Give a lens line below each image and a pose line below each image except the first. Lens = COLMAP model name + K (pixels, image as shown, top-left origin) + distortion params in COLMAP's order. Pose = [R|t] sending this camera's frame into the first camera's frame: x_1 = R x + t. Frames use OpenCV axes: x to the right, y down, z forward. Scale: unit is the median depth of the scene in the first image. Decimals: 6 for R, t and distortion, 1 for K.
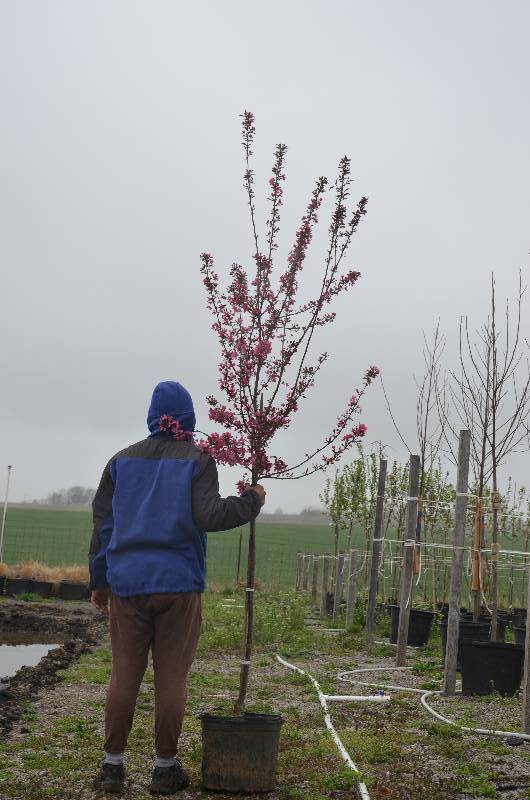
lens RADIAL K [[1452.3, 0, 267.8], [0, 1452.3, 399.2], [0, 0, 1]] dist [0.397516, 0.162443]
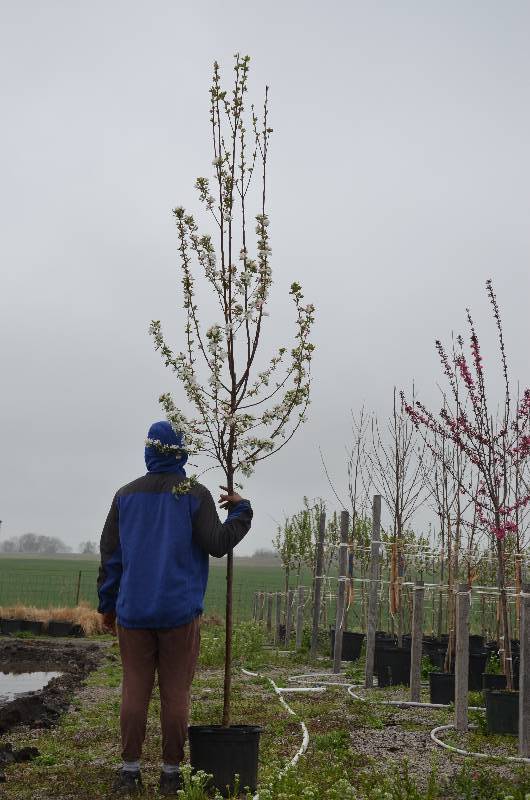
lens RADIAL K [[1452.3, 0, 267.8], [0, 1452.3, 399.2], [0, 0, 1]] dist [0.397516, 0.162443]
pose [[0.999256, -0.016014, 0.035095, -0.009630], [0.017006, 0.999459, -0.028147, -0.019811], [-0.034625, 0.028723, 0.998988, -0.230634]]
